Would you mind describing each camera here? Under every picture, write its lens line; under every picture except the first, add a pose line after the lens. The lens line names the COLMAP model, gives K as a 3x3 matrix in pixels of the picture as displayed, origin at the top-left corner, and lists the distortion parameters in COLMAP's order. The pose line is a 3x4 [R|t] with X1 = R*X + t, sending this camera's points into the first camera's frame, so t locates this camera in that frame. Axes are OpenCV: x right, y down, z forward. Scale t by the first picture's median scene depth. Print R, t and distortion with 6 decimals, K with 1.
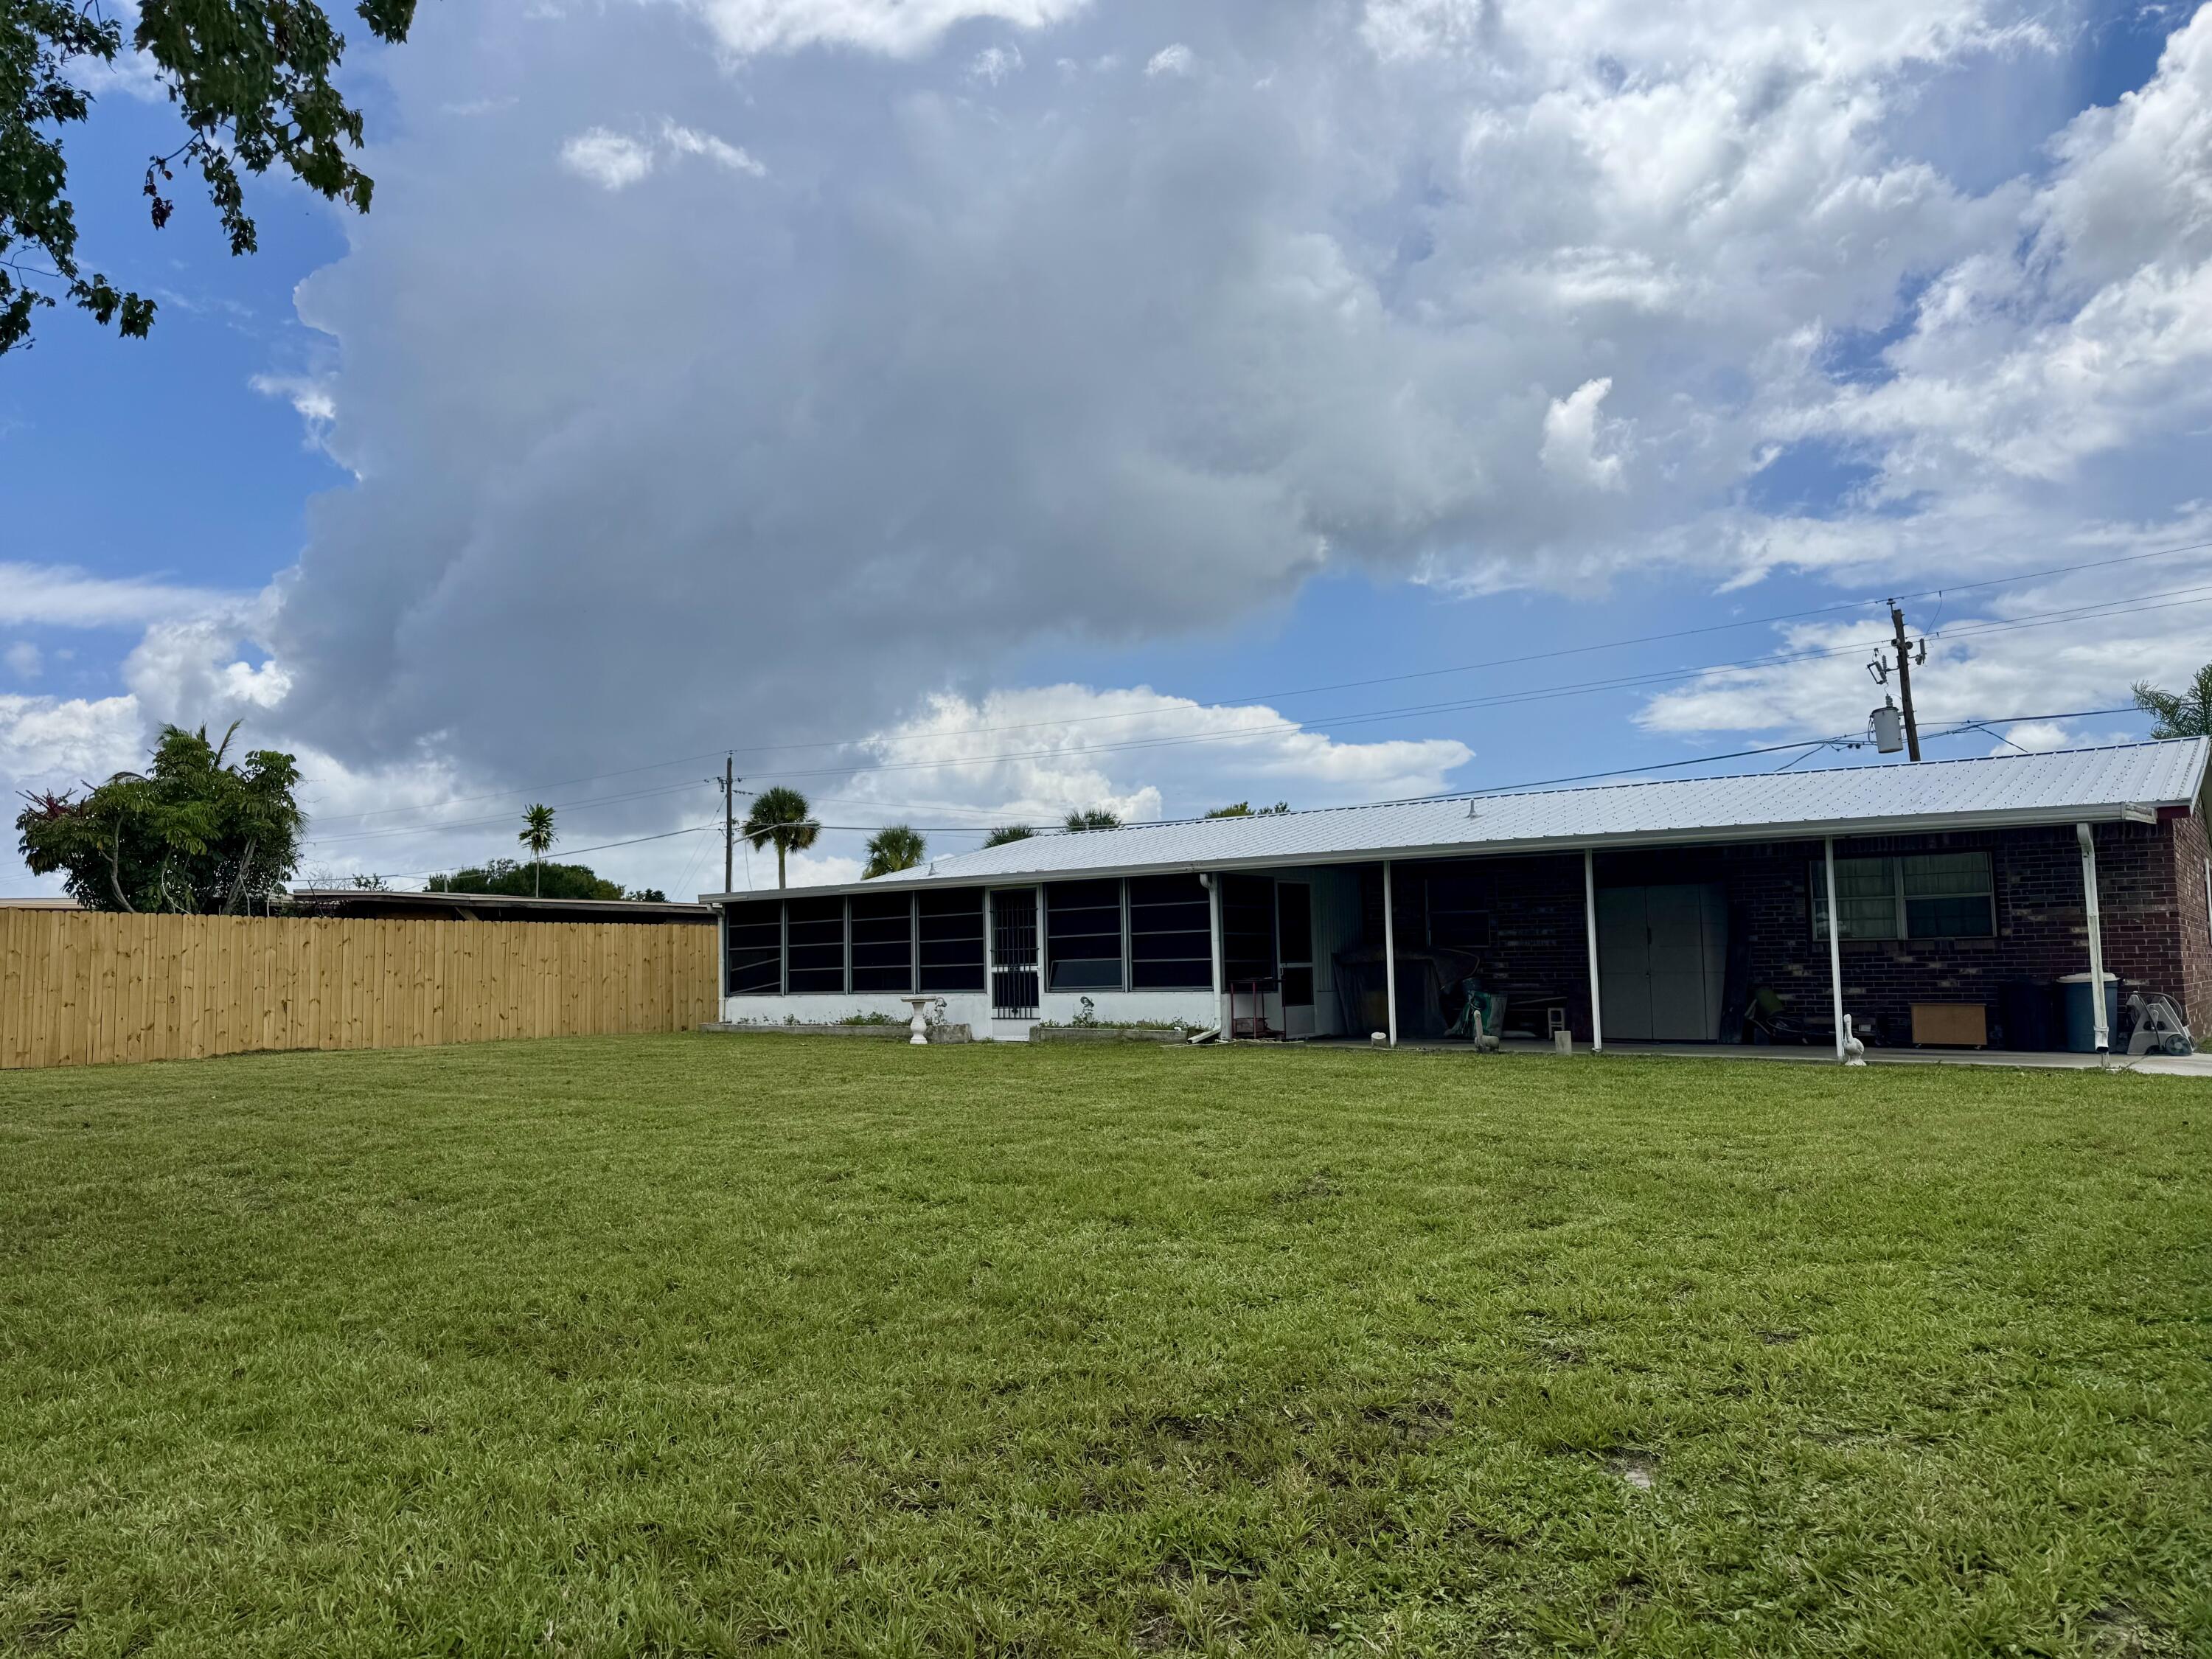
lens RADIAL K [[1540.3, 0, 1106.0], [0, 1540.3, 829.5], [0, 0, 1]] dist [0.091236, -0.118357]
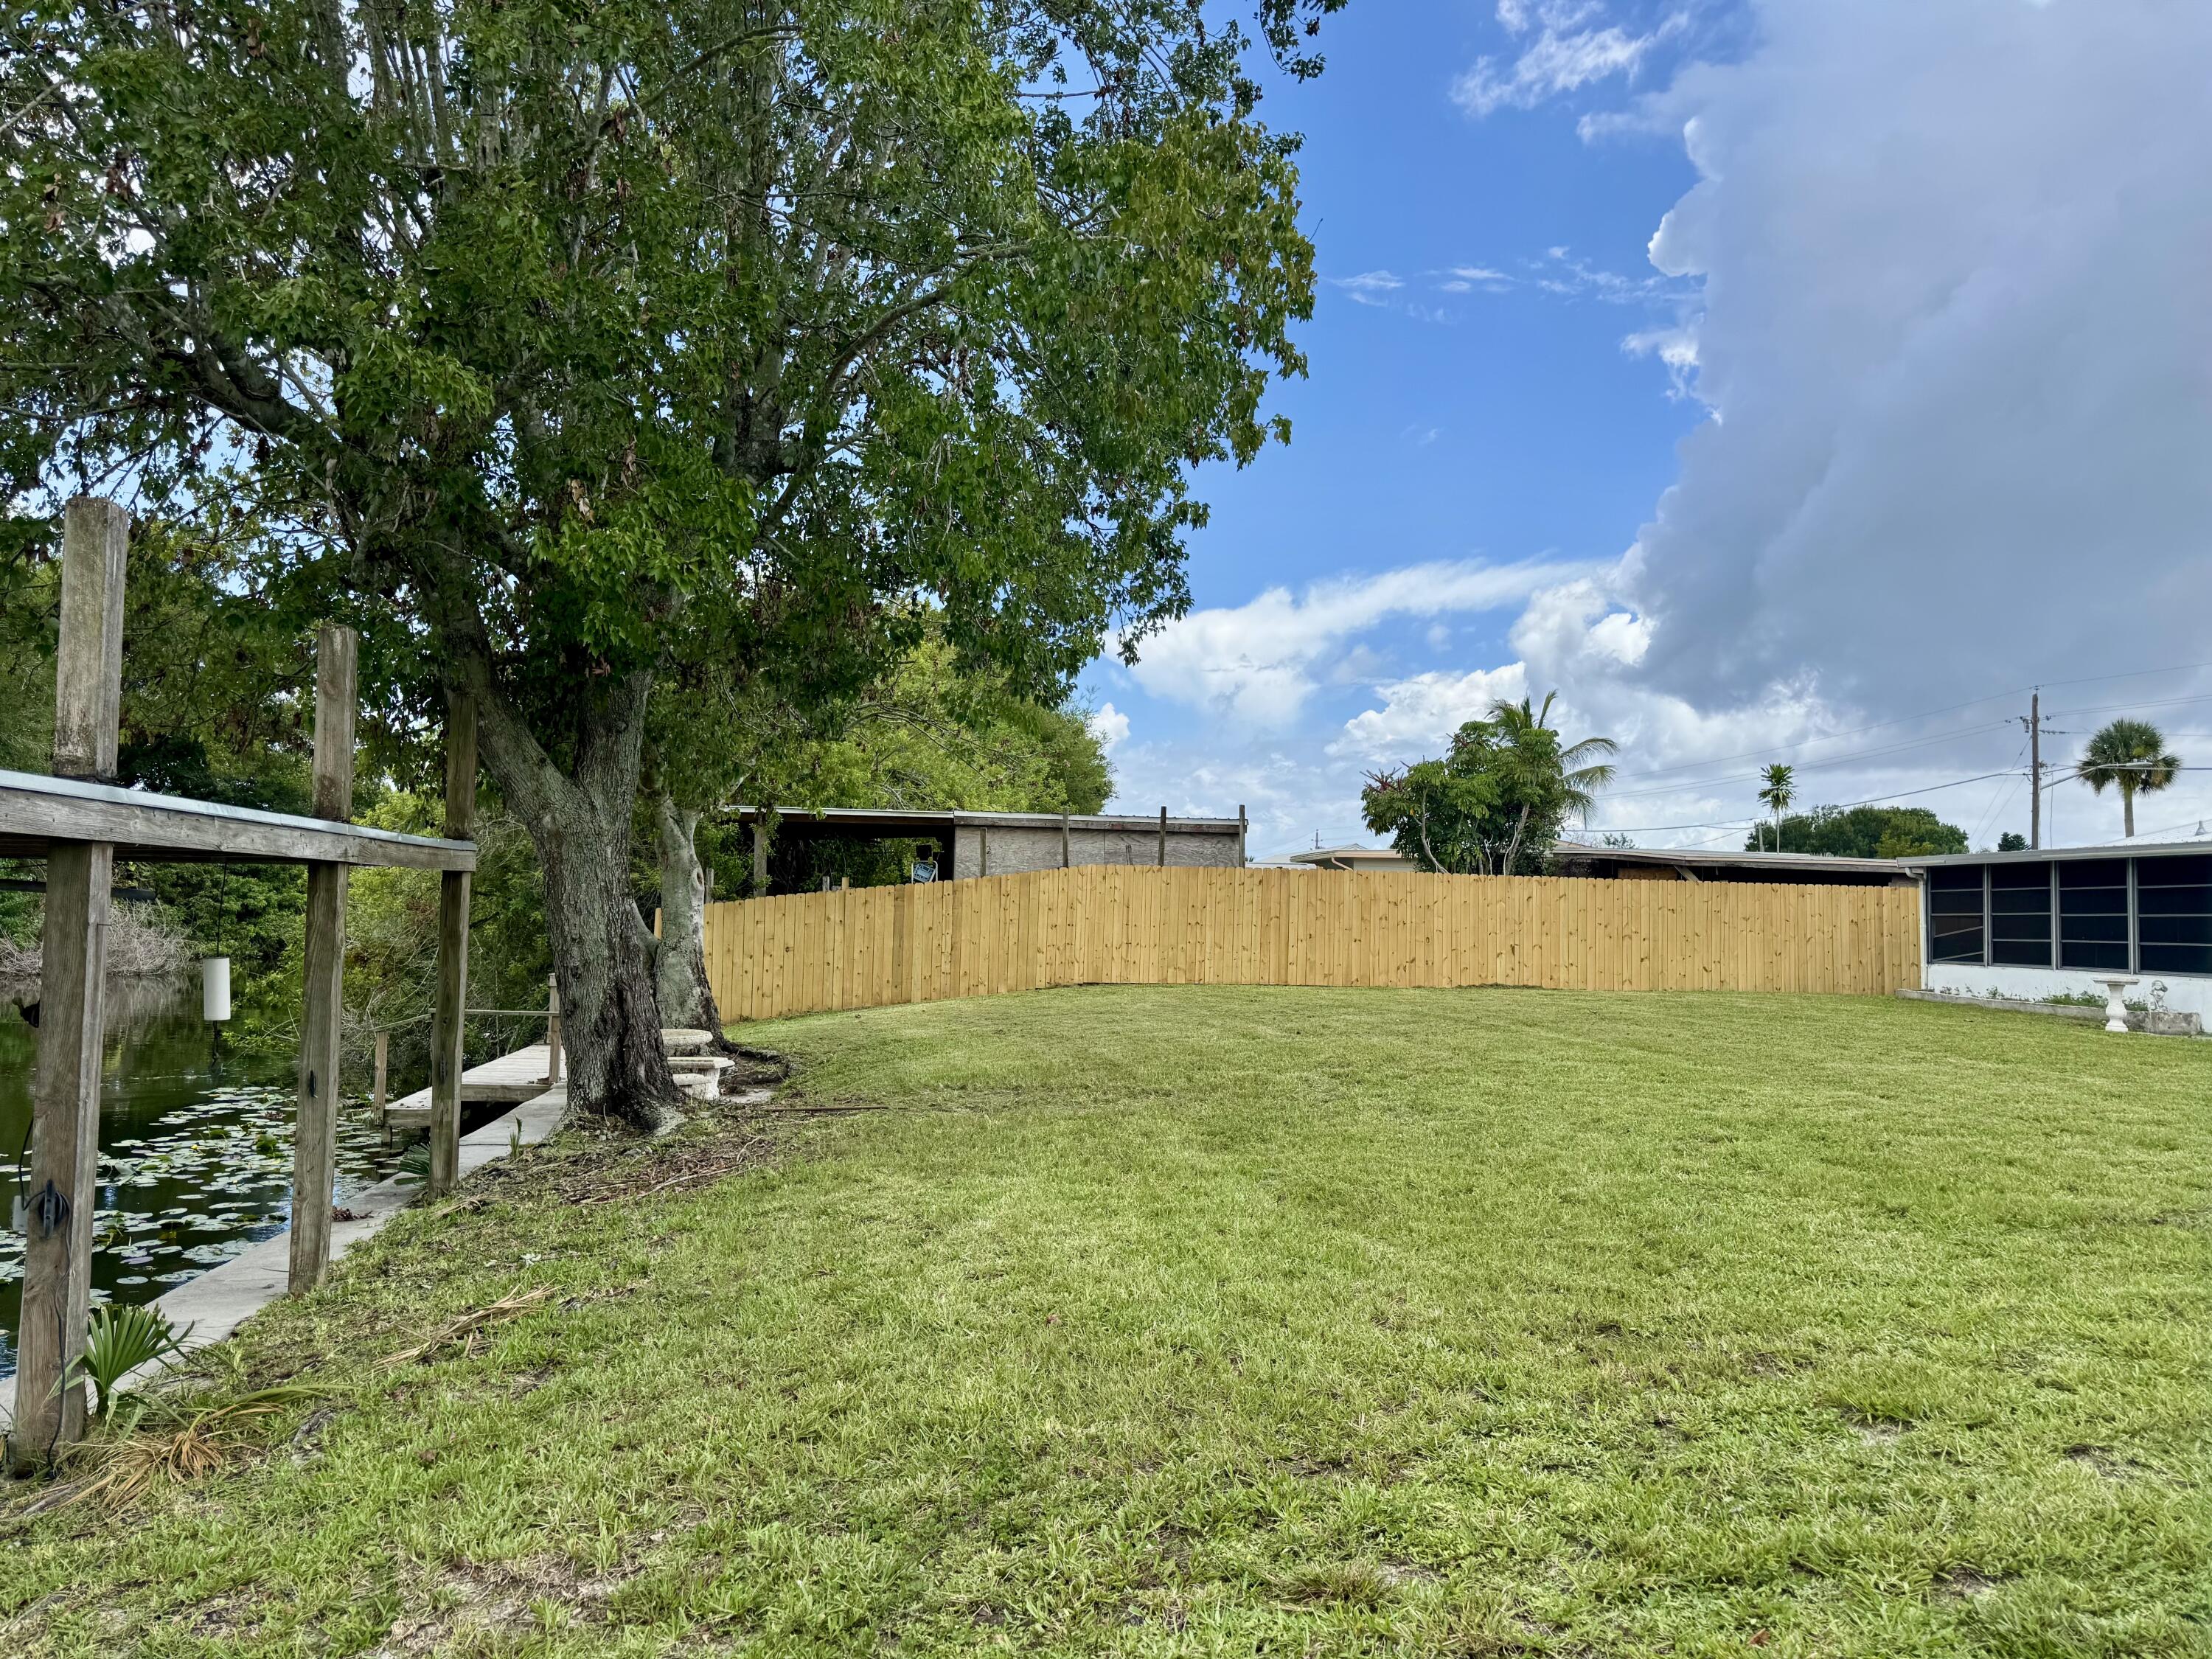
lens RADIAL K [[1540.3, 0, 1106.0], [0, 1540.3, 829.5], [0, 0, 1]] dist [0.091236, -0.118357]
pose [[0.682863, -0.007579, -0.730507, 0.116476], [0.034601, 0.999160, 0.021978, -0.014397], [0.729726, -0.040284, 0.682552, -0.033318]]
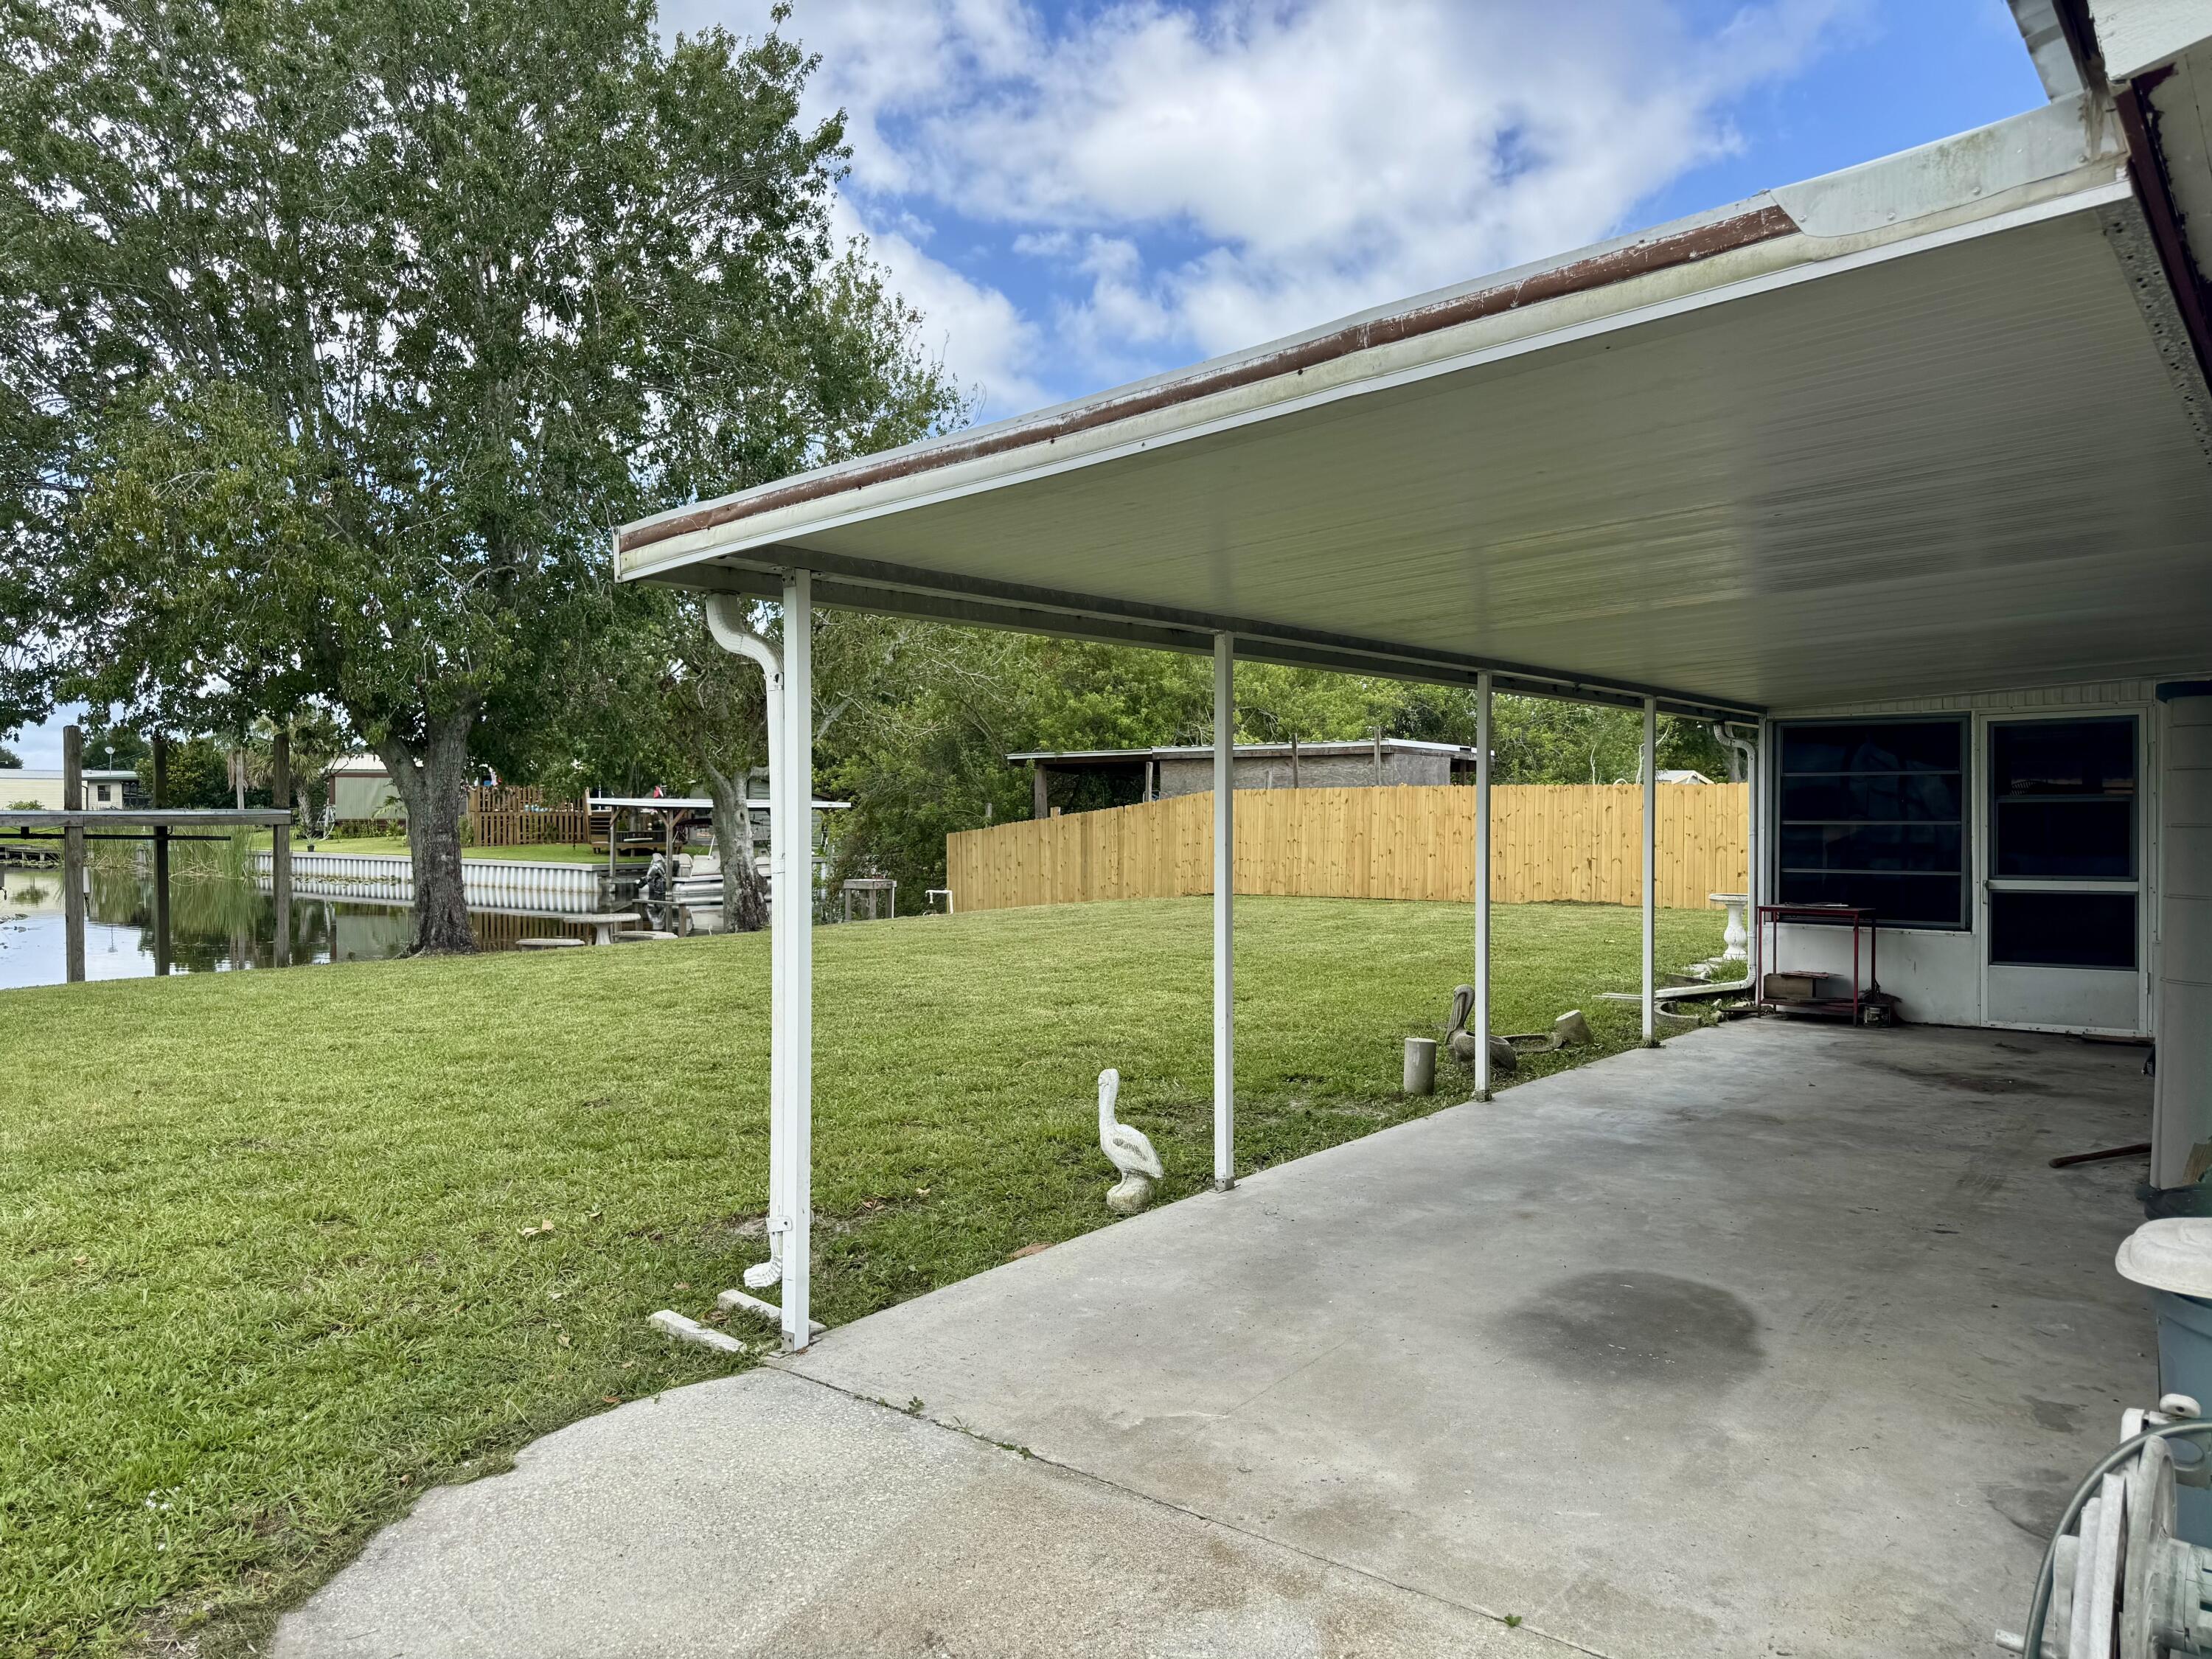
lens RADIAL K [[1540.3, 0, 1106.0], [0, 1540.3, 829.5], [0, 0, 1]] dist [0.091236, -0.118357]
pose [[-0.052798, 0.024915, -0.998294, 0.534599], [0.095608, 0.995222, 0.019781, 0.028612], [0.994018, -0.094400, -0.054928, 0.626853]]
